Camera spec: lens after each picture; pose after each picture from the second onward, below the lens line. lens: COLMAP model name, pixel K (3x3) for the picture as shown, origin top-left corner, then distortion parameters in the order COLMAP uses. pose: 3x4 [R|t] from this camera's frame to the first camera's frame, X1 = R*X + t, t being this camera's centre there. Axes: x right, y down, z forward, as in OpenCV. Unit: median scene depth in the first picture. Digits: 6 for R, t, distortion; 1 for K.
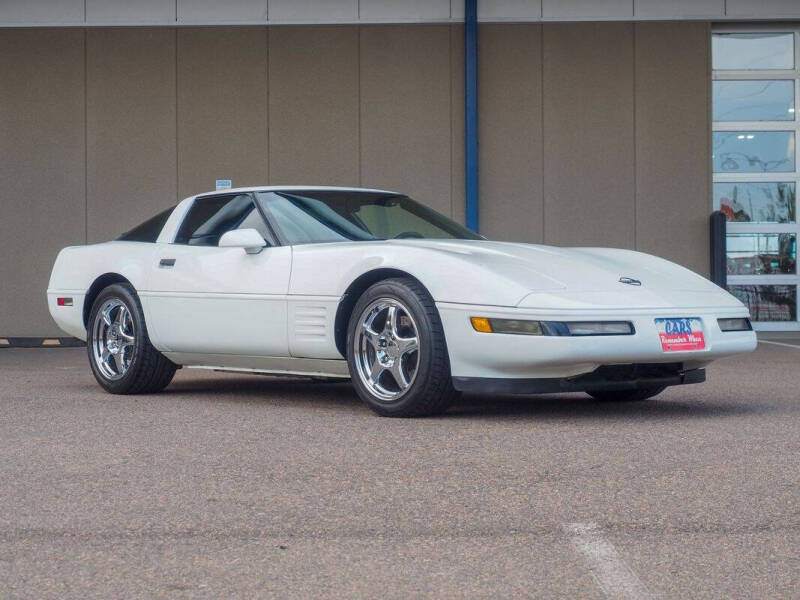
lens RADIAL K [[2107.4, 0, 400.0], [0, 2107.4, 300.0], [0, 0, 1]] dist [0.025539, -0.016572]
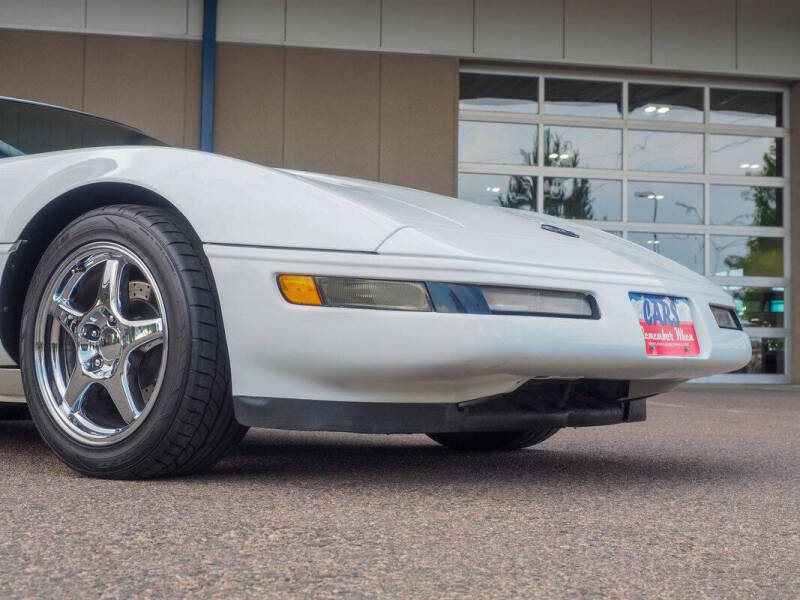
lens RADIAL K [[1398.2, 0, 400.0], [0, 1398.2, 300.0], [0, 0, 1]] dist [0.129435, -0.009965]
pose [[0.980424, 0.031771, 0.194319, -0.001409], [-0.020024, 0.997868, -0.062122, 0.032550], [-0.195879, 0.057014, 0.978969, 0.653613]]
